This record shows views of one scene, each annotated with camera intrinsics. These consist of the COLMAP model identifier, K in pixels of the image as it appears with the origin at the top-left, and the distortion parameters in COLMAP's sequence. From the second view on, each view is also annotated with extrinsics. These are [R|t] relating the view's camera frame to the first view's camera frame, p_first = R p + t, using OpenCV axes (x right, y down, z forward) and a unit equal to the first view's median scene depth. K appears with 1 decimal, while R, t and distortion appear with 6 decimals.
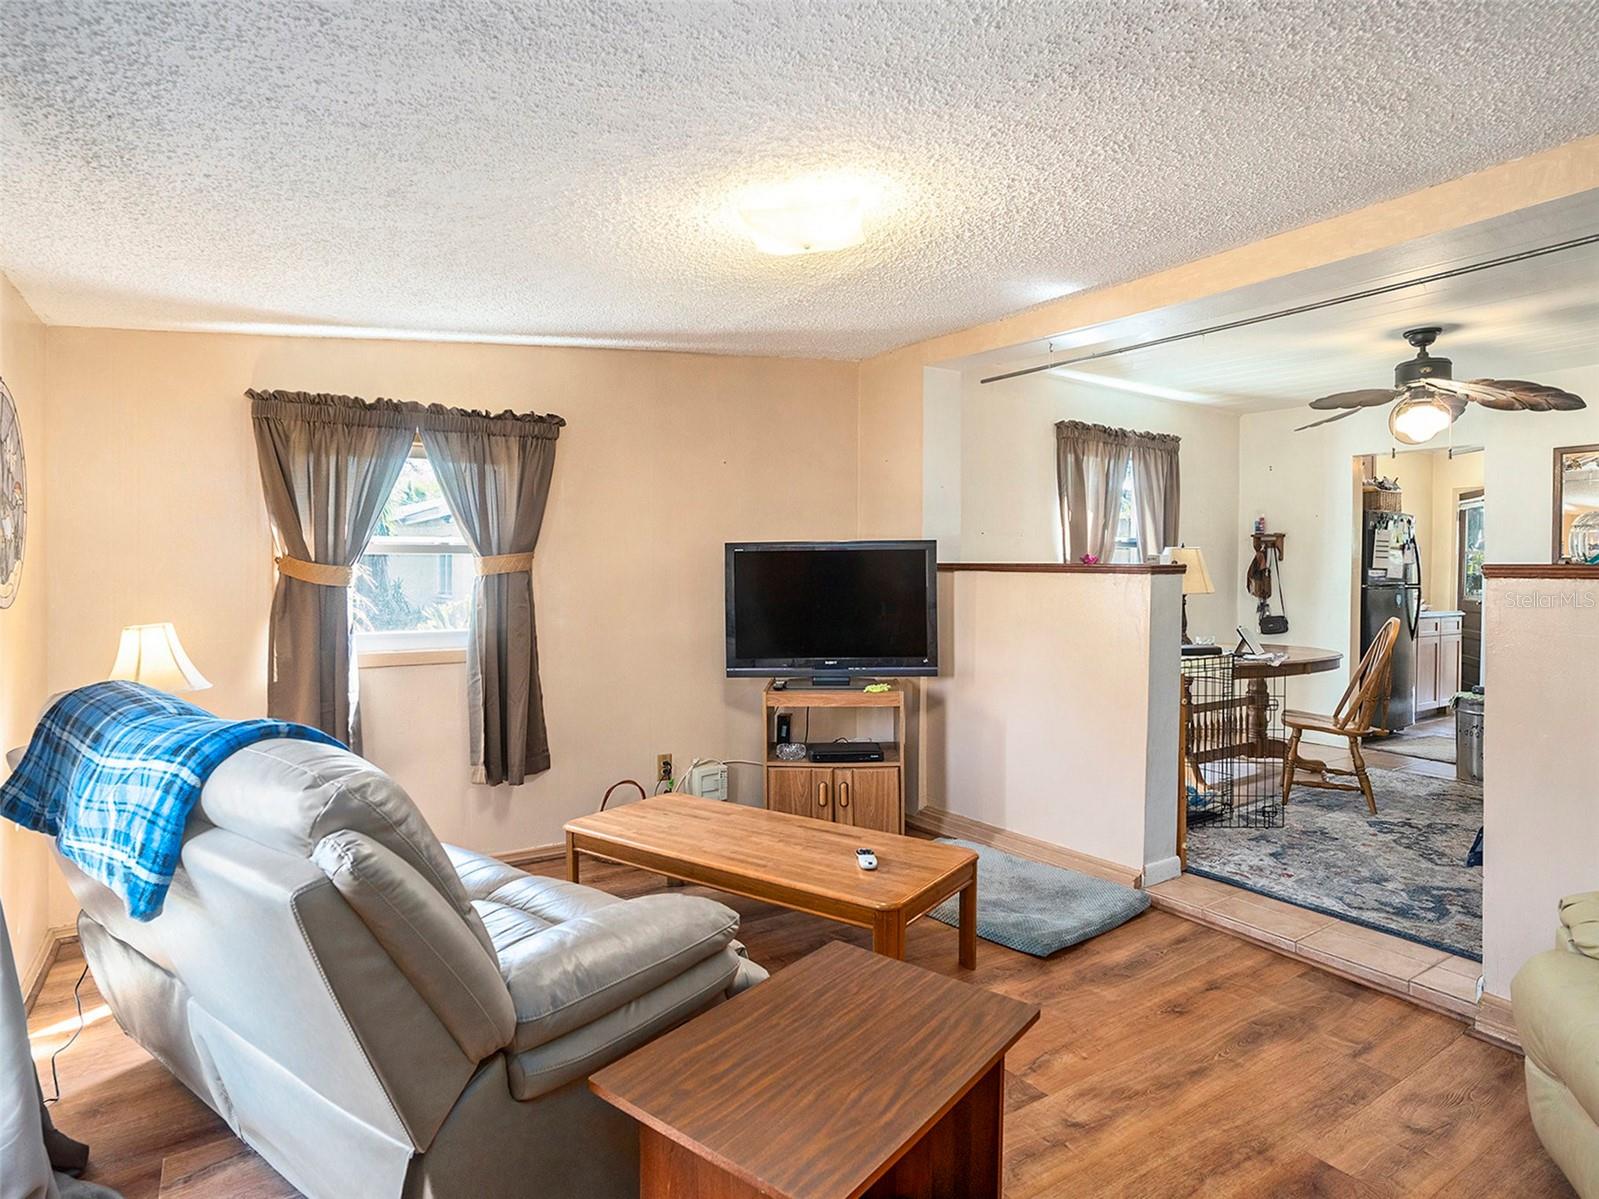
lens RADIAL K [[875.8, 0, 777.7], [0, 875.8, 573.1], [0, 0, 1]] dist [-0.090071, 0.041401]
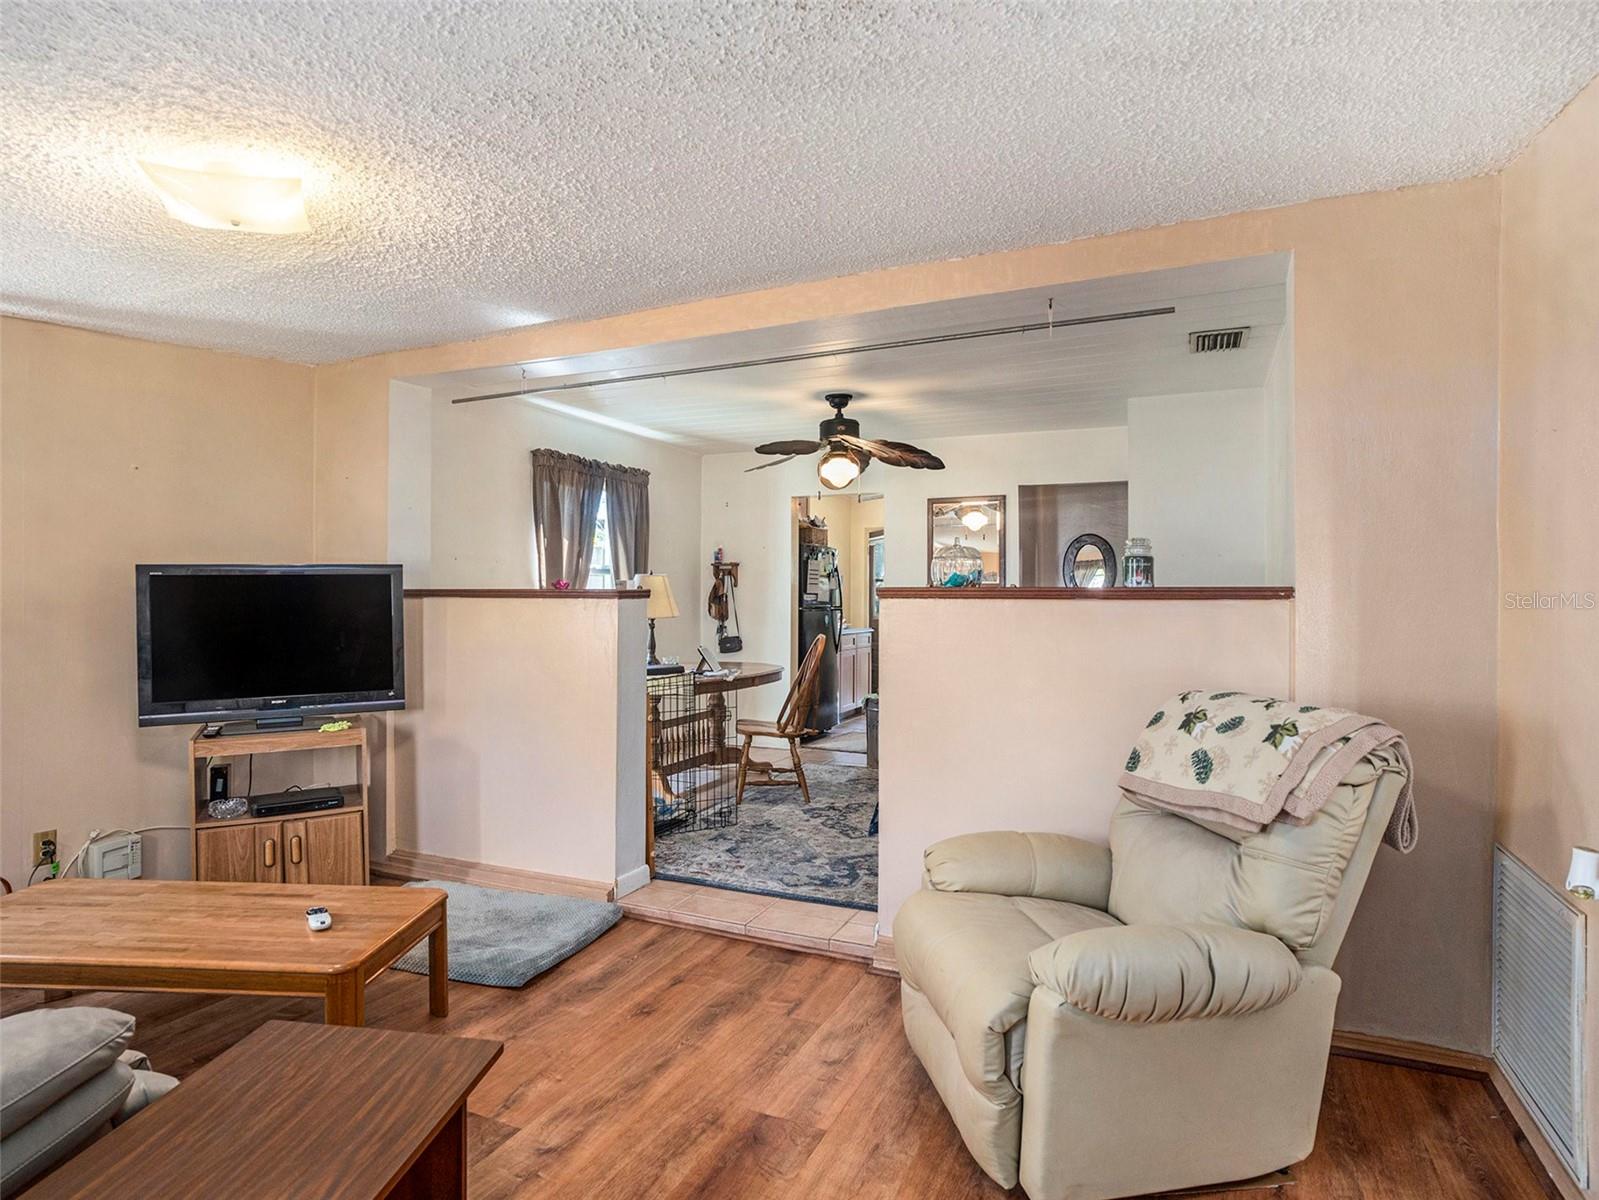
lens RADIAL K [[875.8, 0, 777.7], [0, 875.8, 573.6], [0, 0, 1]] dist [-0.090071, 0.041401]
pose [[0.840610, 0.006929, 0.541597, 0.021674], [0.010560, 0.999518, -0.029177, 0.004168], [-0.541538, 0.030245, 0.840132, -0.000376]]
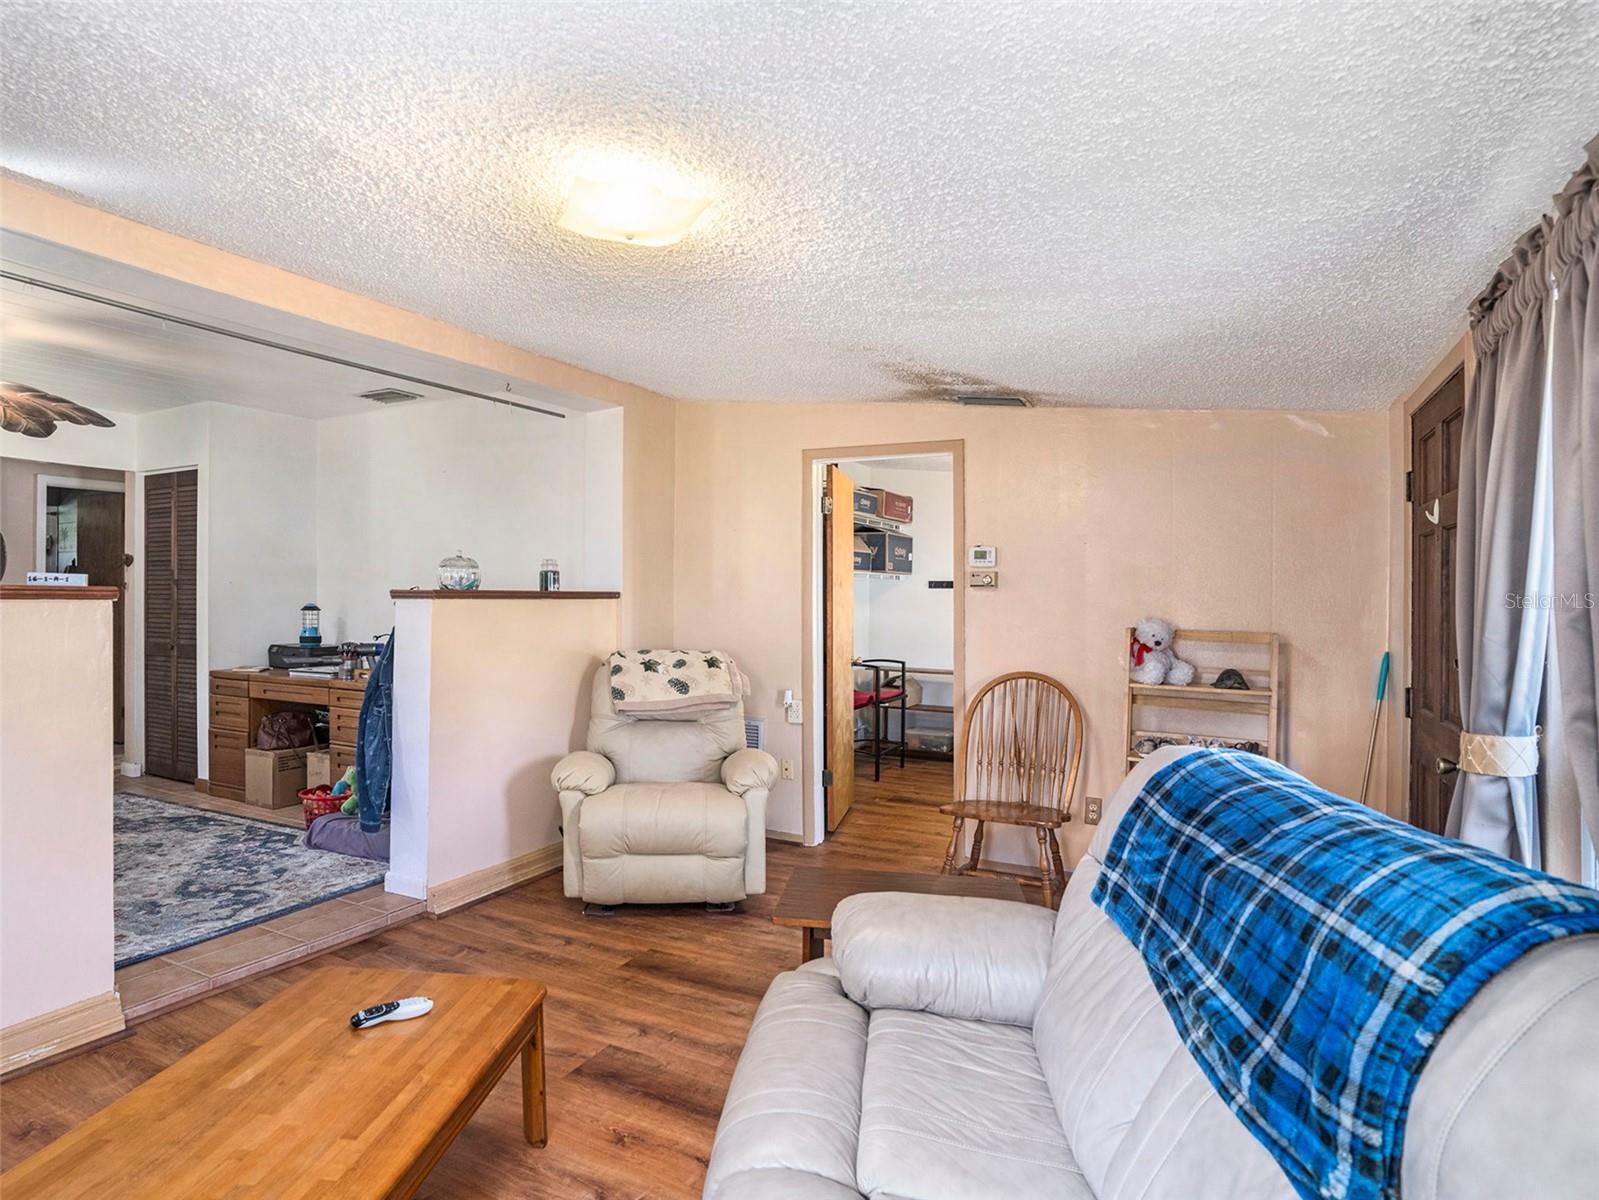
lens RADIAL K [[875.8, 0, 777.7], [0, 875.8, 573.6], [0, 0, 1]] dist [-0.090071, 0.041401]
pose [[-0.507977, 0.008867, 0.861325, -0.489693], [-0.003299, 0.999920, -0.012239, -0.013547], [-0.861364, -0.009059, -0.507907, 0.837112]]
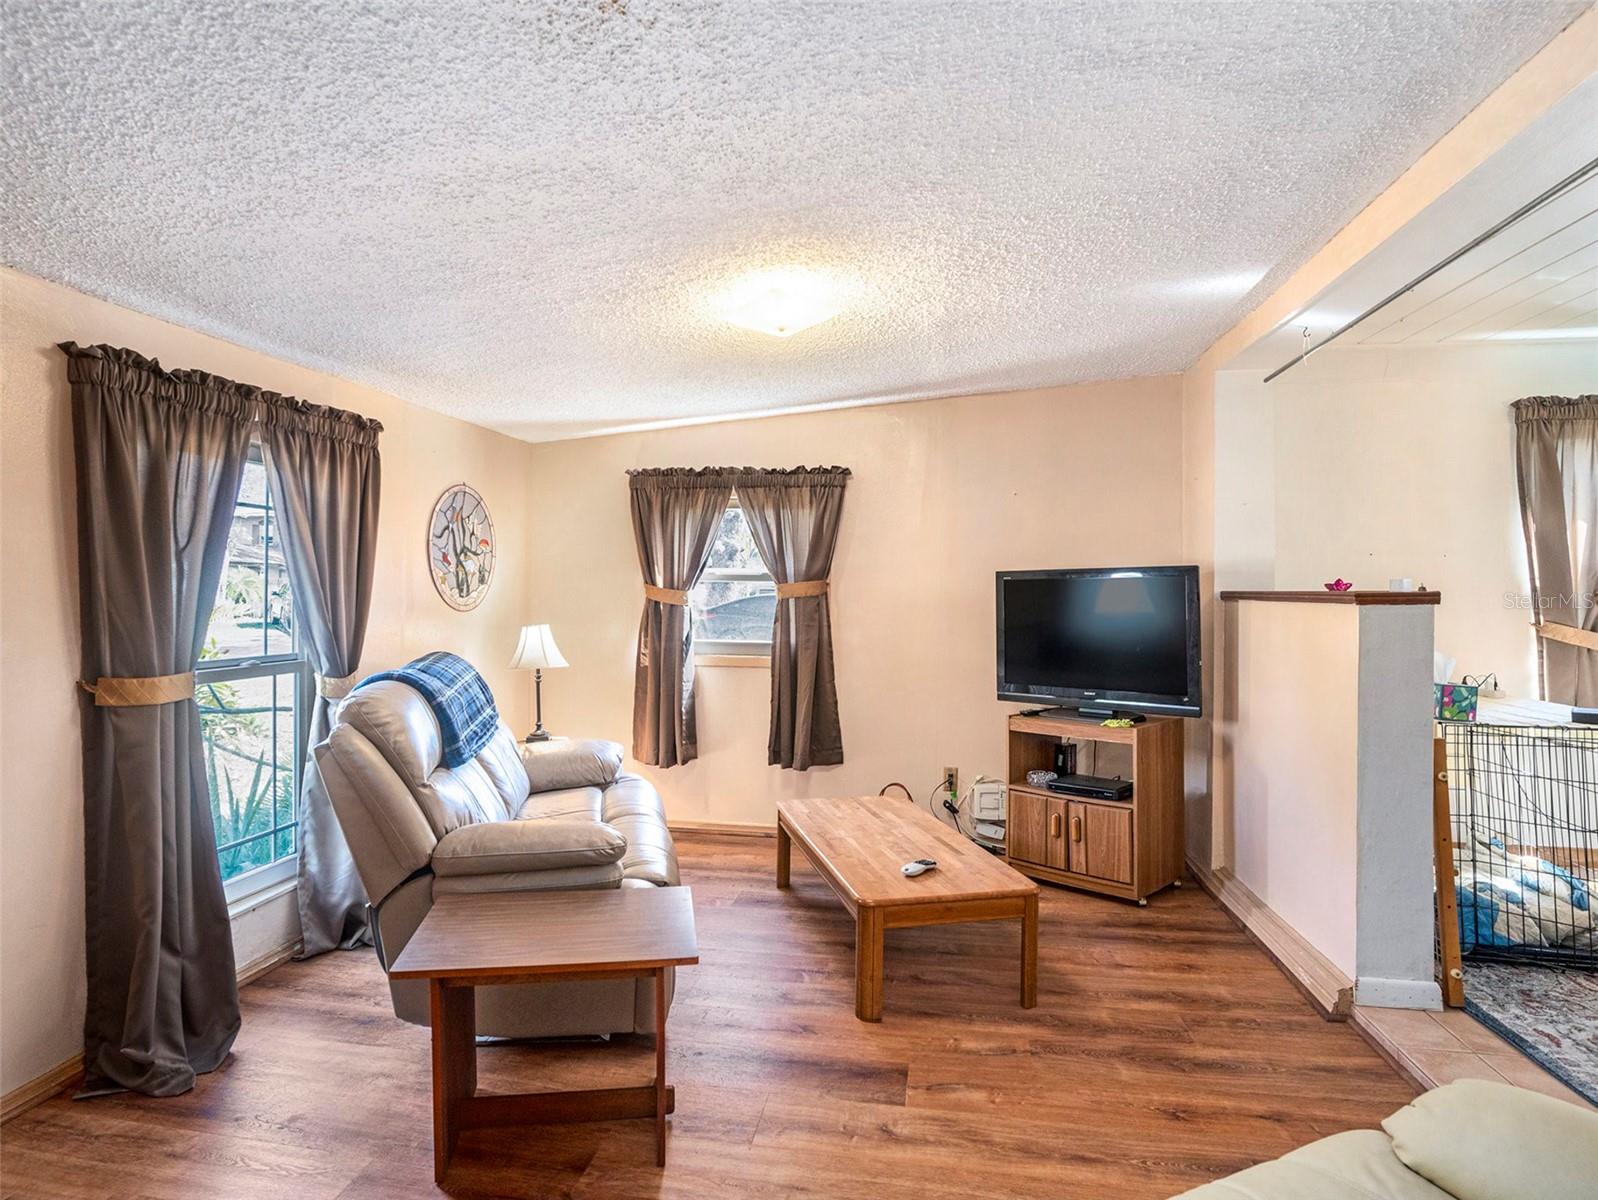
lens RADIAL K [[875.3, 0, 777.2], [0, 875.3, 573.6], [0, 0, 1]] dist [-0.090071, 0.041401]
pose [[0.747719, -0.010887, -0.663926, 0.537356], [-0.008915, 0.999611, -0.026432, -0.002517], [0.663955, 0.025683, 0.747331, 0.060491]]
